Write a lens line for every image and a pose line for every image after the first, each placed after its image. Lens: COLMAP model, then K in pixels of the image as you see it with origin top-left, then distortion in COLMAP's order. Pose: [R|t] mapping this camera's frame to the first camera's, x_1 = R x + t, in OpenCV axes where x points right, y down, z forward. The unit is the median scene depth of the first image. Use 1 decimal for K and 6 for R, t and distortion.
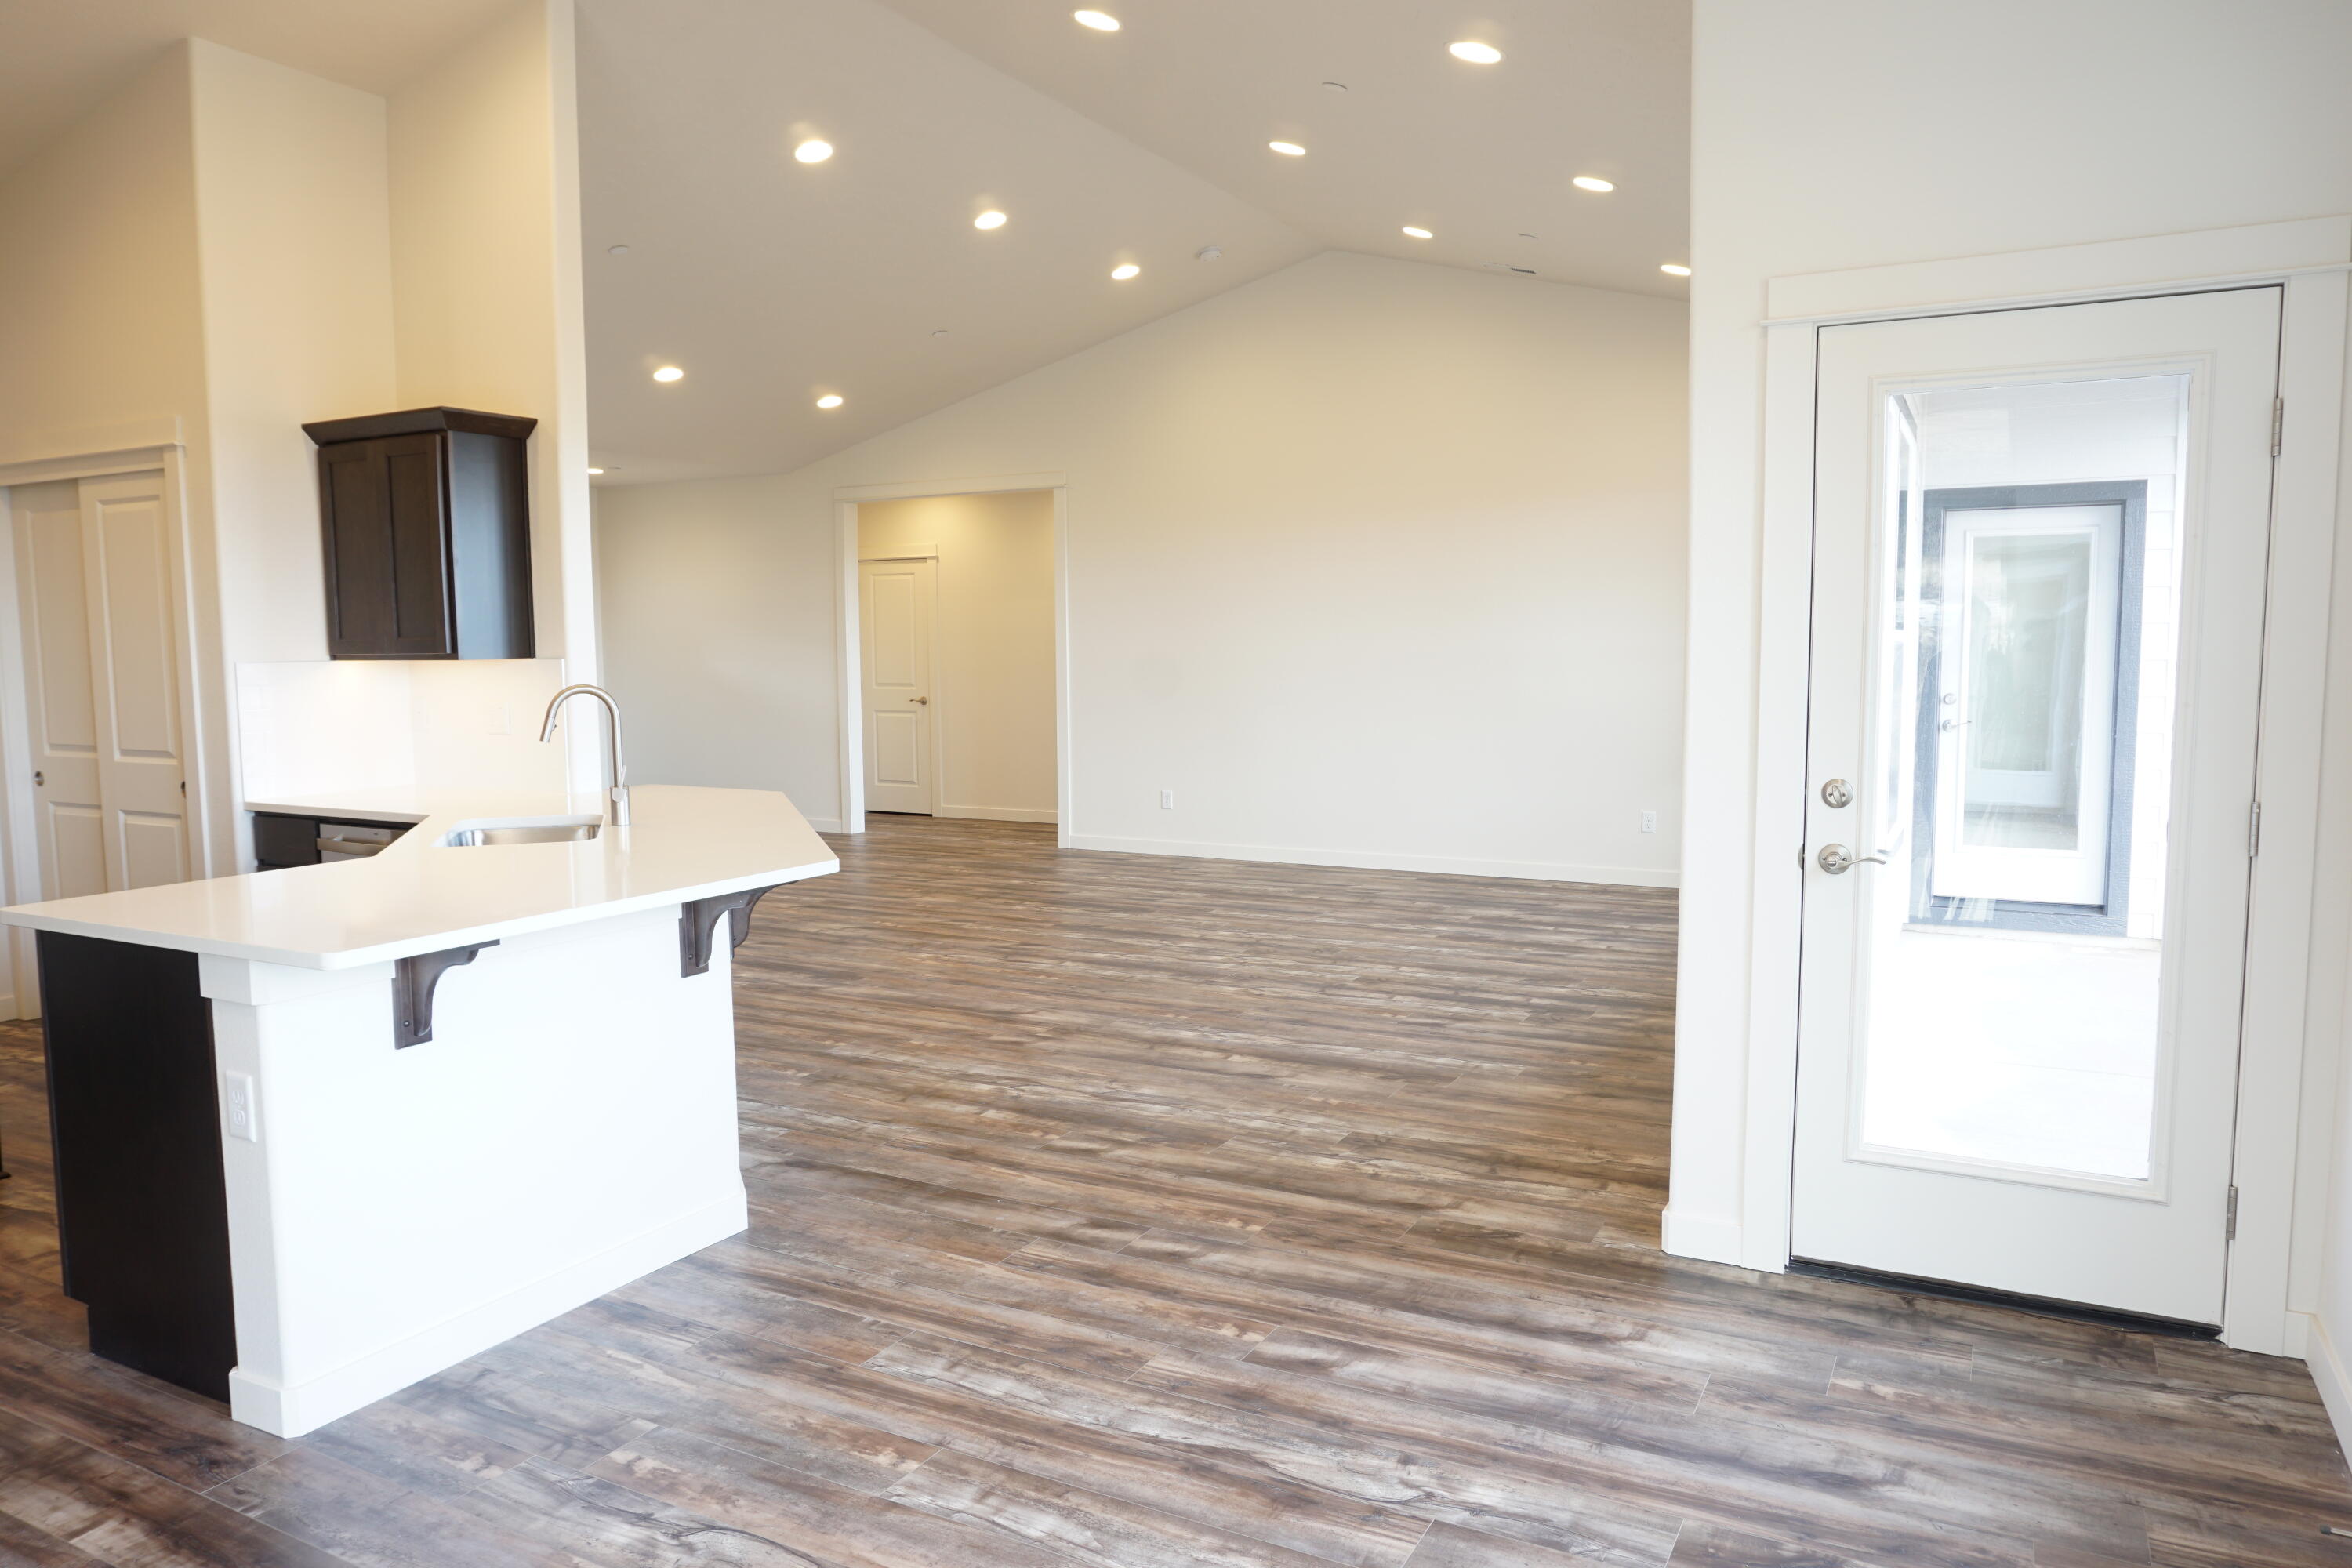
lens RADIAL K [[1573.9, 0, 1176.4], [0, 1573.9, 777.8], [0, 0, 1]] dist [-0.044758, 0.029516]
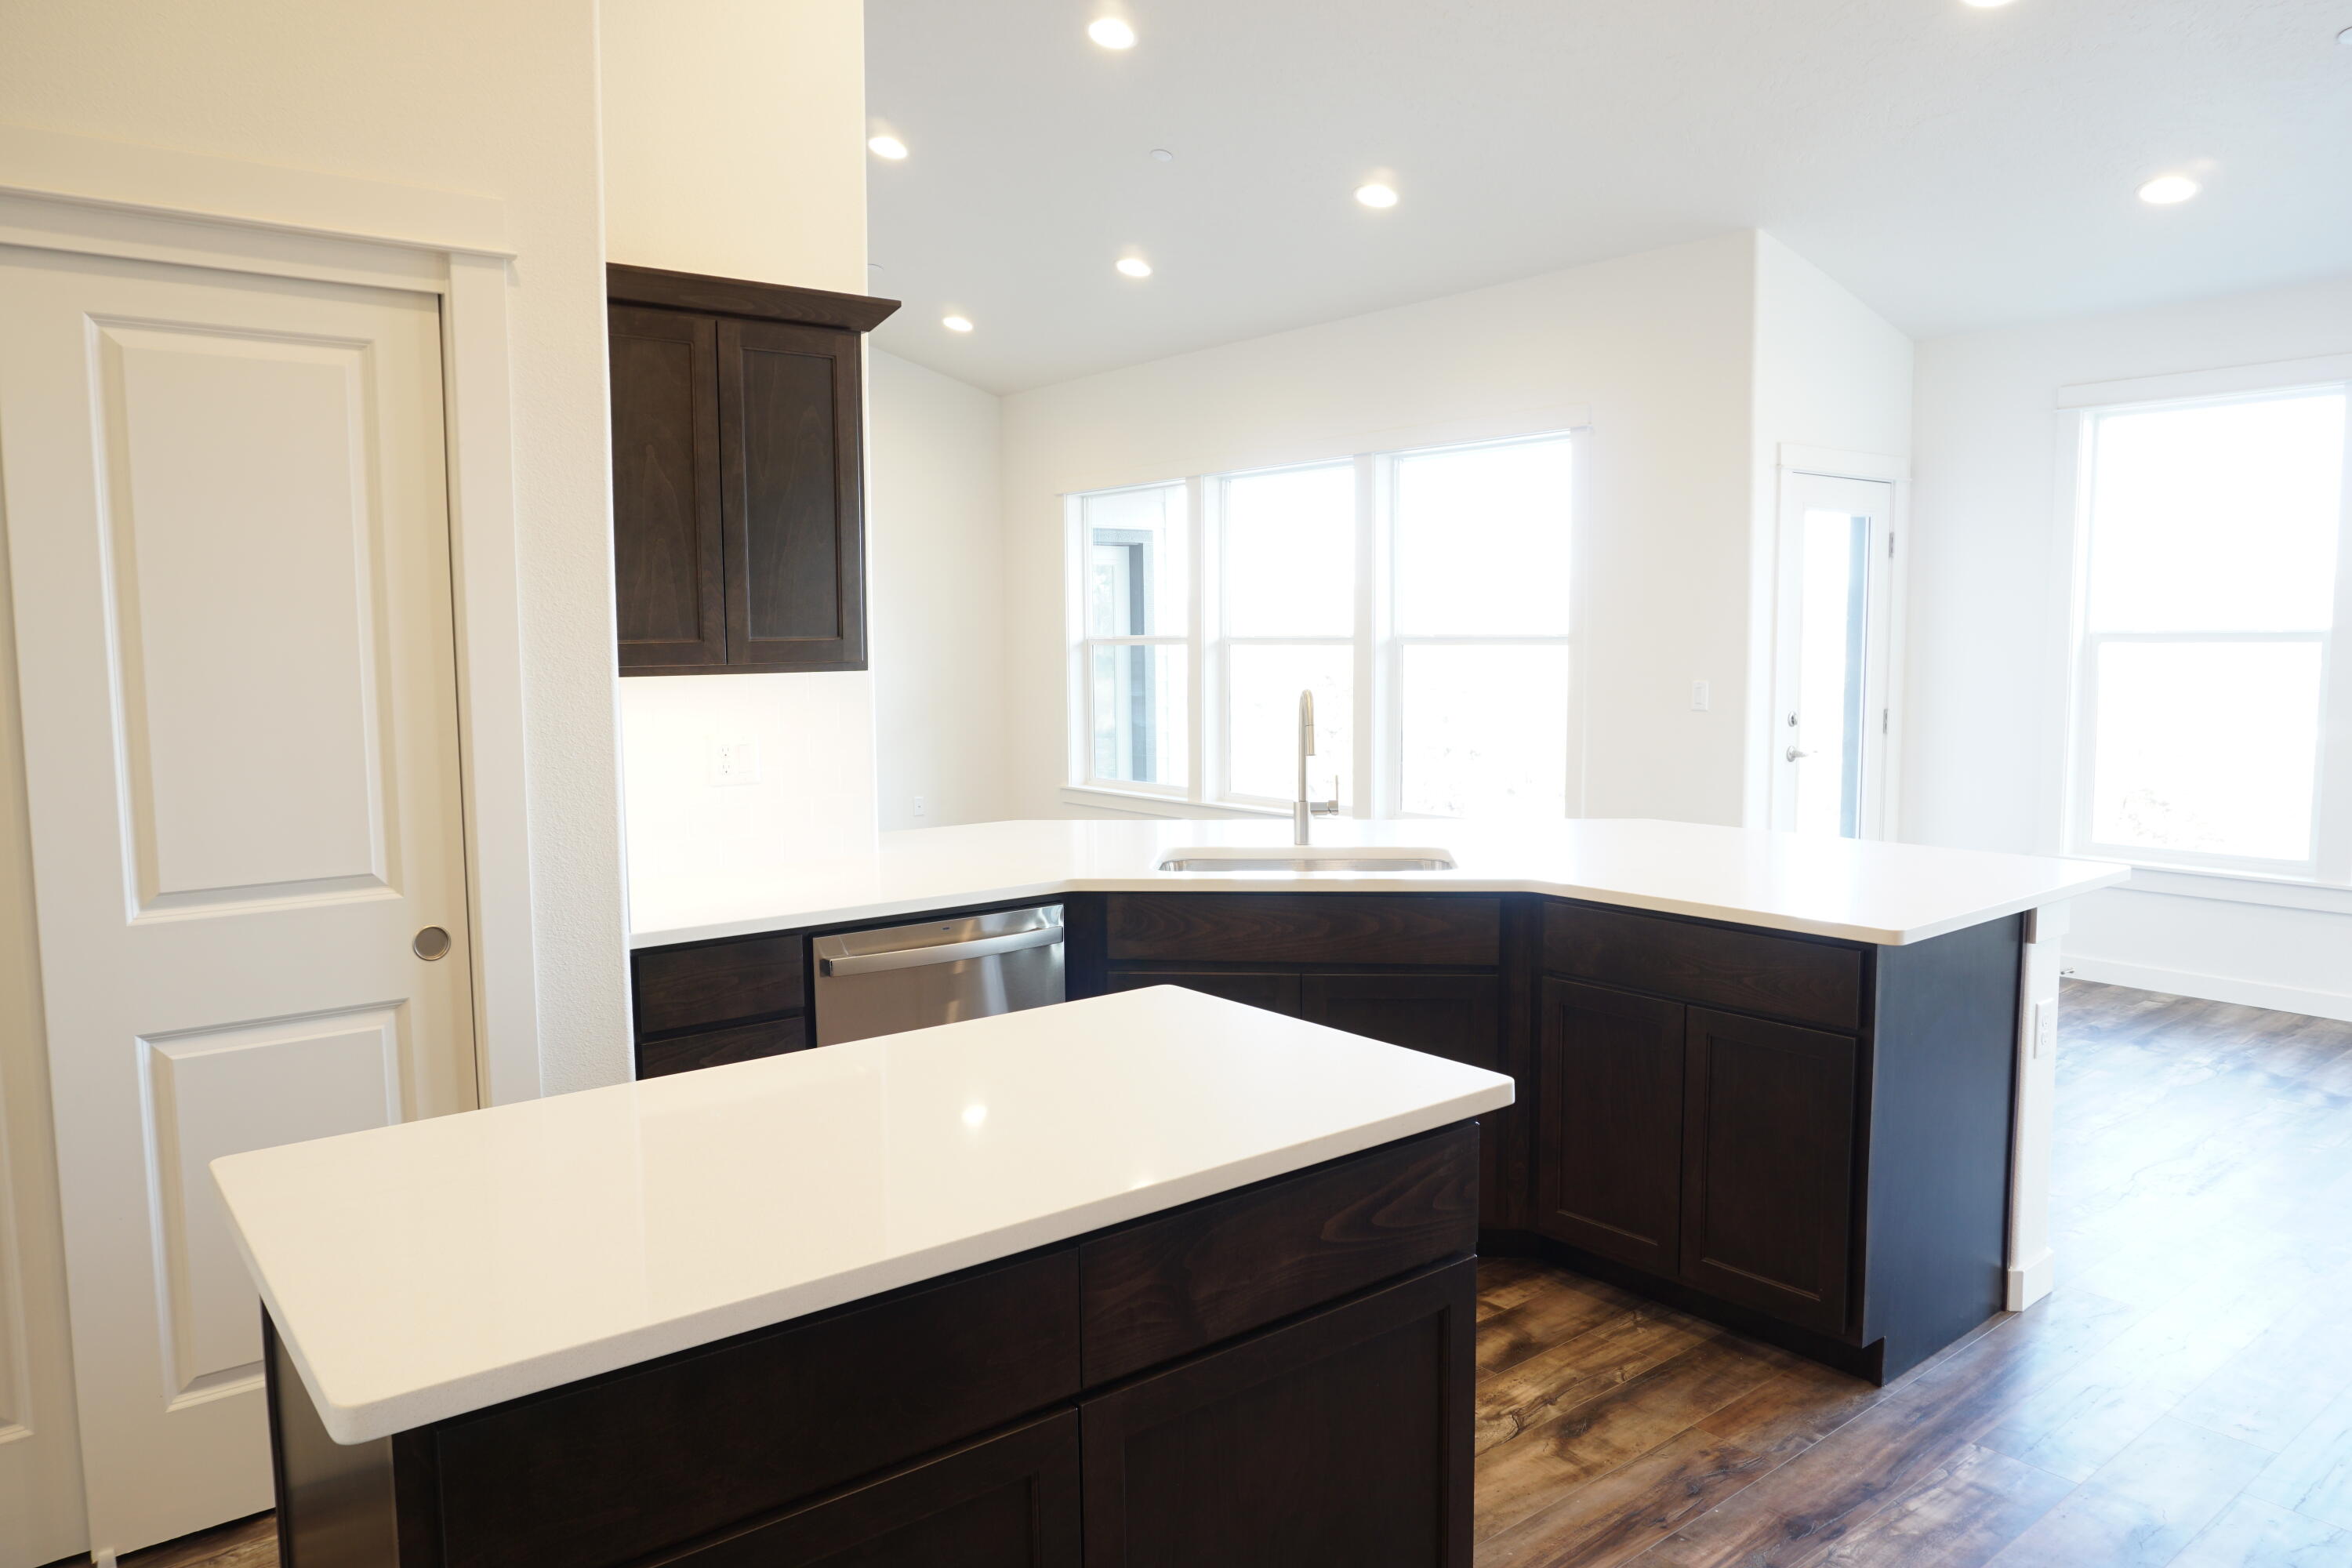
lens RADIAL K [[1573.9, 0, 1173.1], [0, 1573.9, 776.3], [0, 0, 1]] dist [-0.044758, 0.029516]
pose [[0.397809, -0.078982, 0.914062, -1.034873], [0.090120, 0.994834, 0.046740, -0.049328], [-0.913032, 0.063782, 0.402871, 0.603525]]
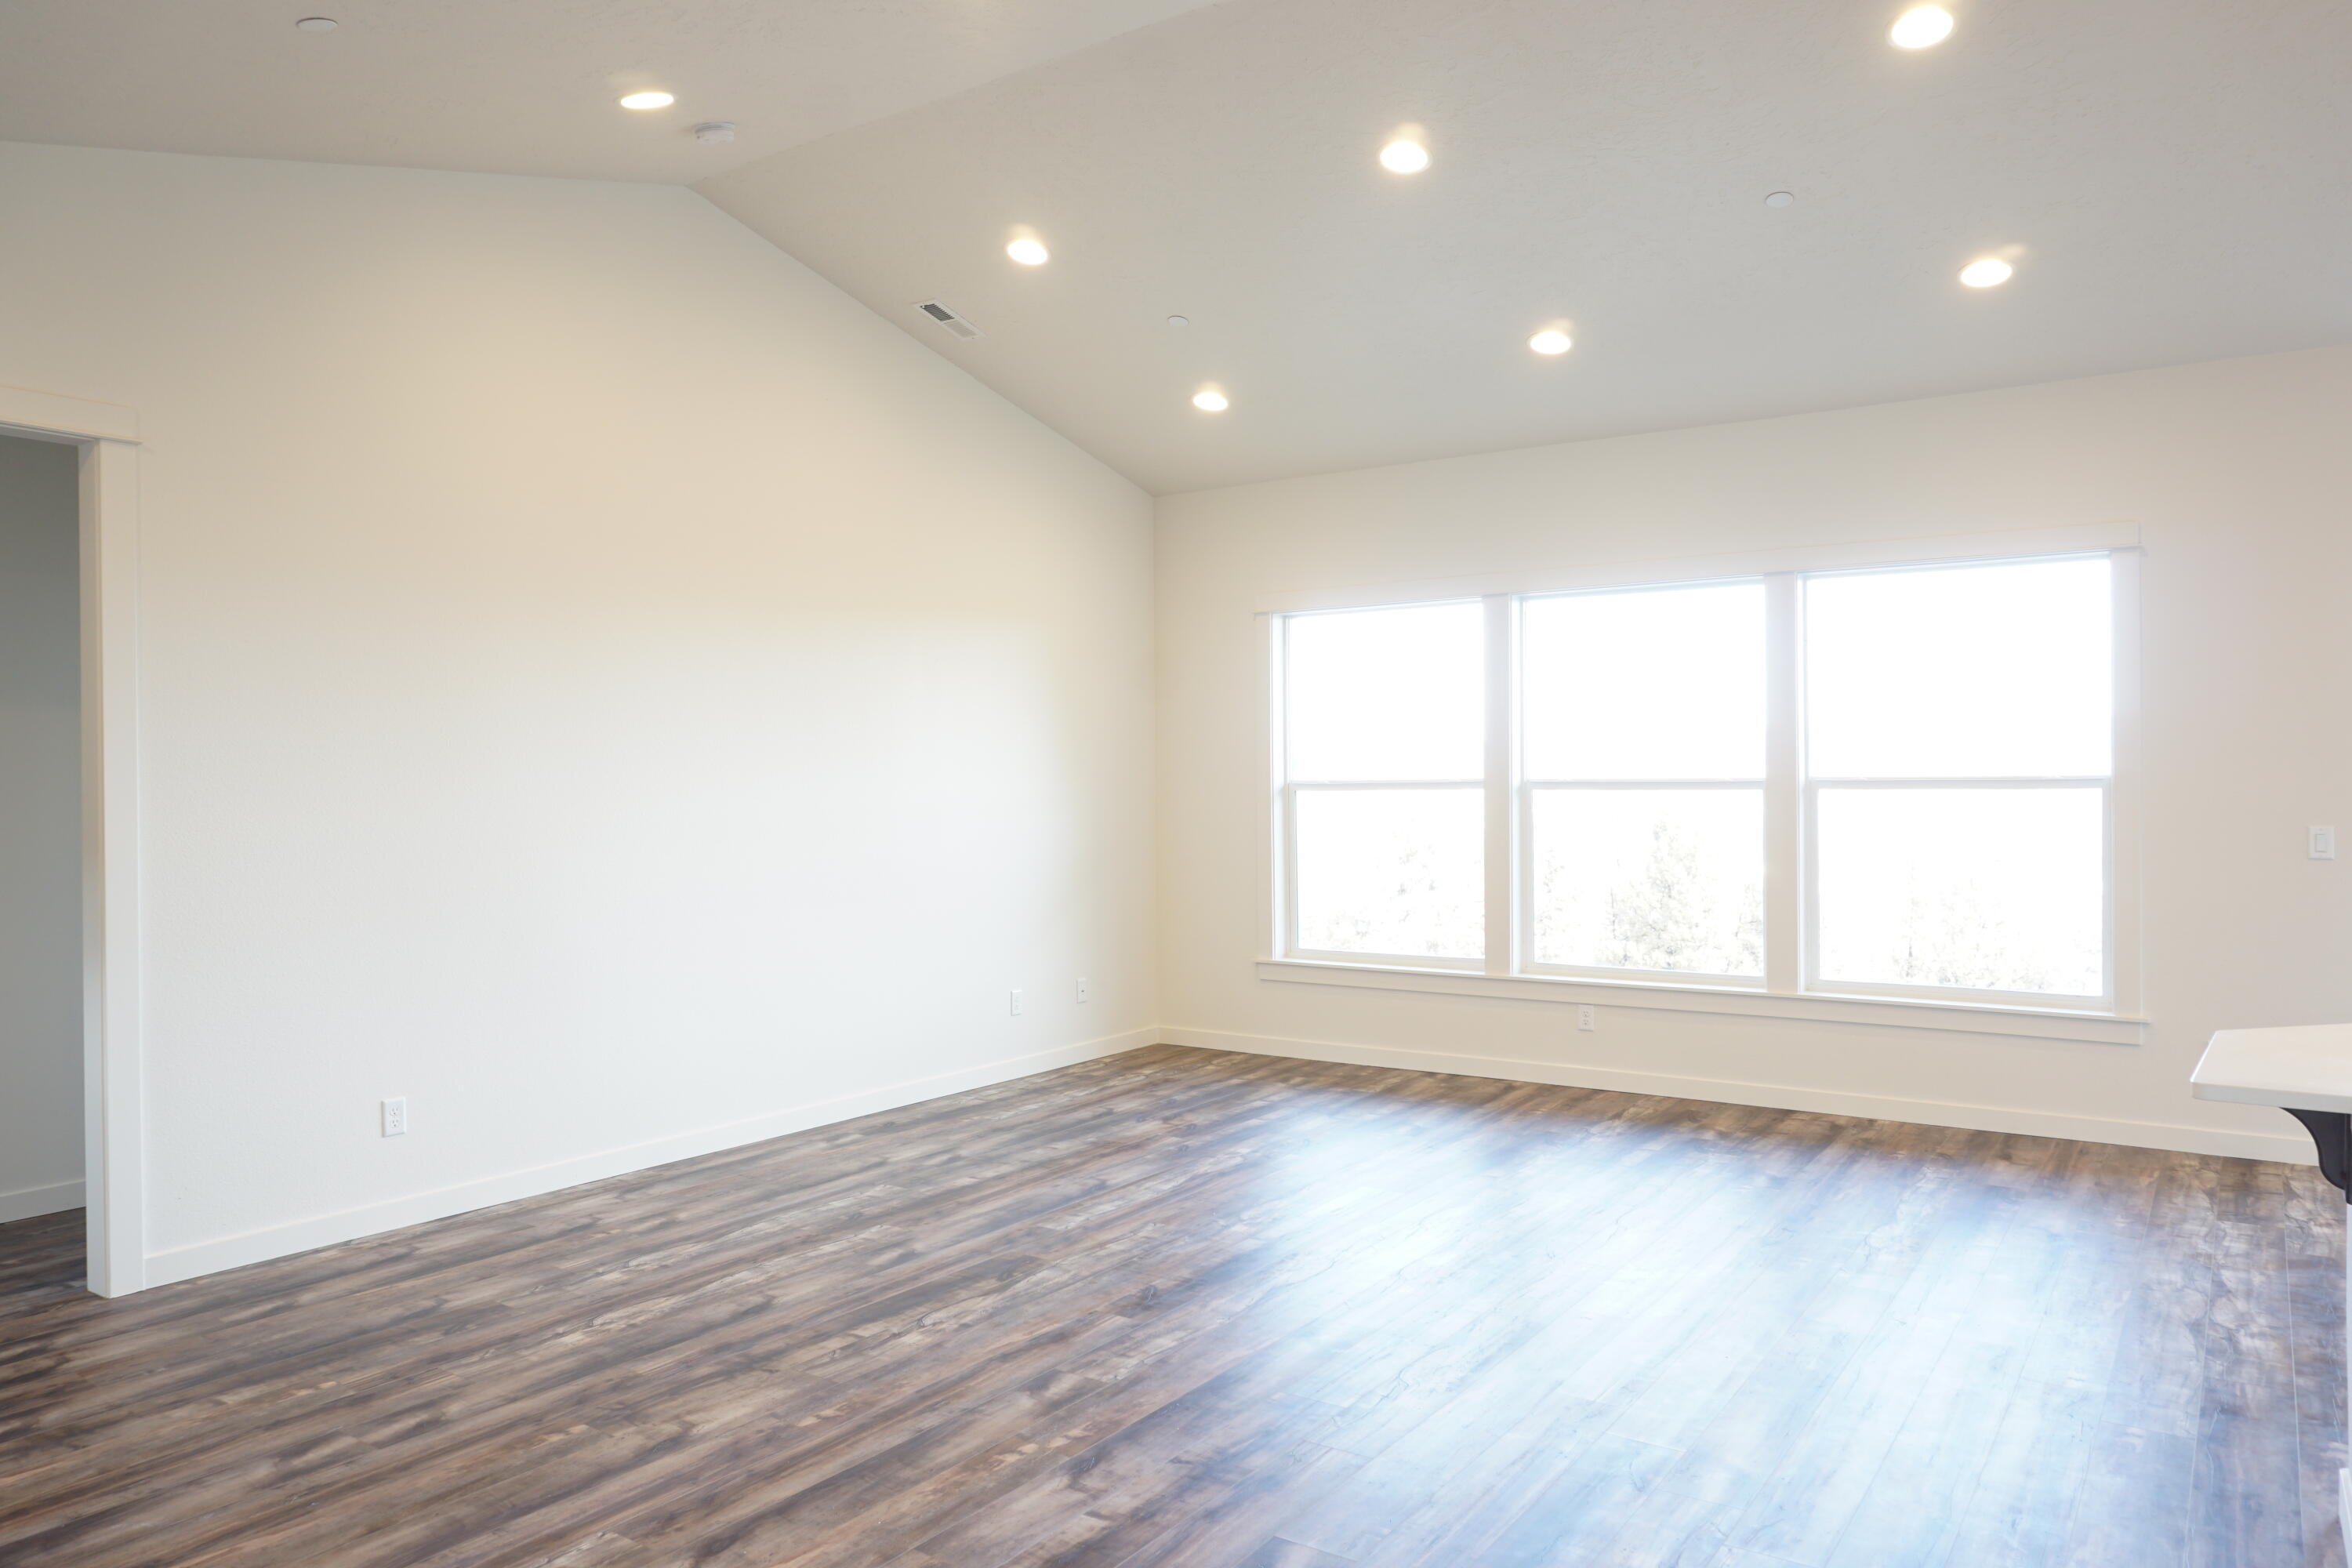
lens RADIAL K [[1573.9, 0, 1161.9], [0, 1573.9, 781.1], [0, 0, 1]] dist [-0.044758, 0.029516]
pose [[0.123088, 0.004768, 0.992384, -0.934722], [0.095601, 0.995281, -0.016639, -0.120489], [-0.987780, 0.096921, 0.122051, 1.376013]]
